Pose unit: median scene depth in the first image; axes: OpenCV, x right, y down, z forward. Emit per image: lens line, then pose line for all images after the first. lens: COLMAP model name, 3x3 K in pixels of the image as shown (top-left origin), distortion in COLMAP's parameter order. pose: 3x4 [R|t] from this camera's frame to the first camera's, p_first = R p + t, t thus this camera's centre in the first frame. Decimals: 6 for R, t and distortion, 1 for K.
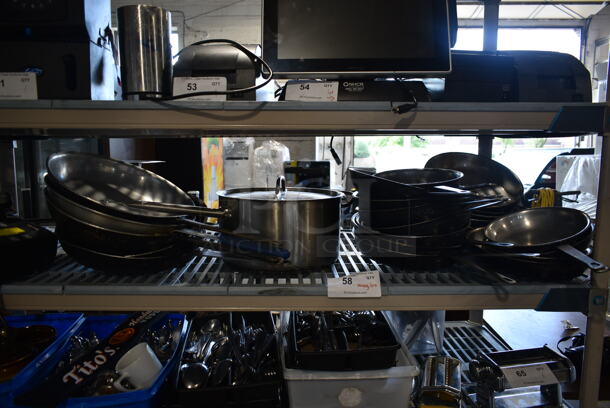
lens RADIAL K [[462.8, 0, 305.0], [0, 462.8, 204.0], [0, 0, 1]] dist [-0.026661, 0.007082]
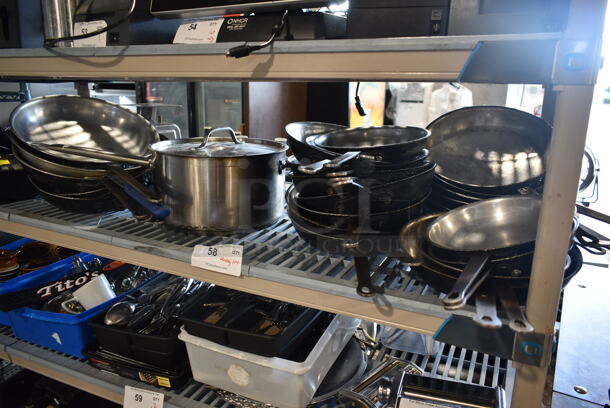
lens RADIAL K [[462.8, 0, 305.0], [0, 462.8, 204.0], [0, 0, 1]] dist [-0.026661, 0.007082]
pose [[0.888302, 0.126563, -0.441477, 0.521097], [-0.070332, 0.987428, 0.141560, -0.051262], [0.453843, -0.094698, 0.886035, 0.248791]]
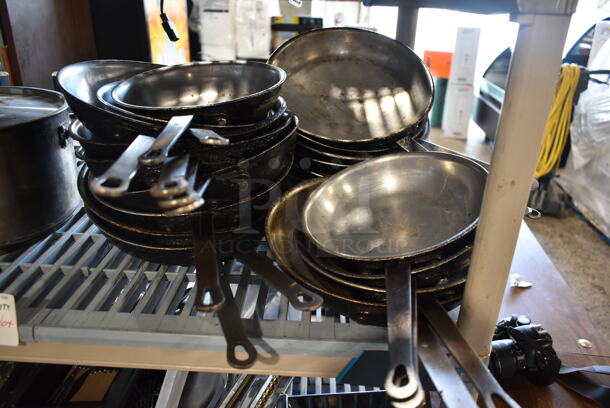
lens RADIAL K [[462.8, 0, 305.0], [0, 462.8, 204.0], [0, 0, 1]] dist [-0.026661, 0.007082]
pose [[0.997301, 0.052065, -0.051759, 0.409542], [-0.034276, 0.953677, 0.298874, -0.091266], [0.064923, -0.296294, 0.952888, 0.478492]]
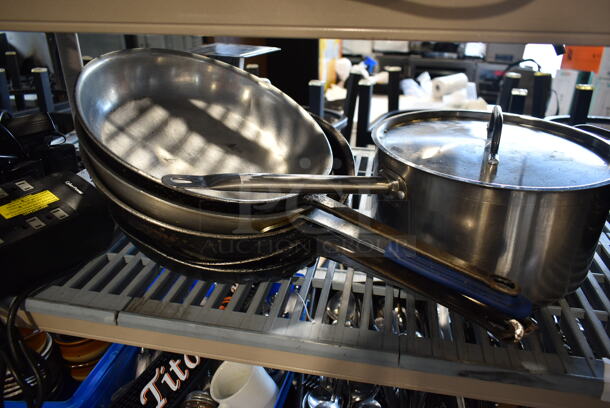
lens RADIAL K [[462.8, 0, 305.0], [0, 462.8, 204.0], [0, 0, 1]] dist [-0.026661, 0.007082]
pose [[0.972774, 0.098240, -0.209905, -0.144560], [-0.024790, 0.944623, 0.327221, -0.122058], [0.230427, -0.313108, 0.921340, 0.445501]]
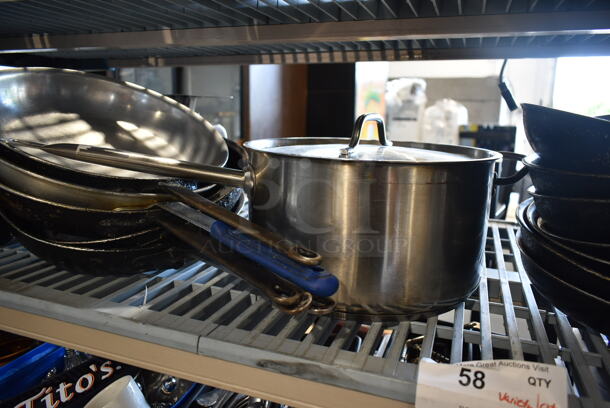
lens RADIAL K [[462.8, 0, 305.0], [0, 462.8, 204.0], [0, 0, 1]] dist [-0.026661, 0.007082]
pose [[0.926709, 0.090370, -0.364751, 0.073869], [-0.063433, 0.994343, 0.085194, -0.000525], [0.370387, -0.055813, 0.927199, 0.498721]]
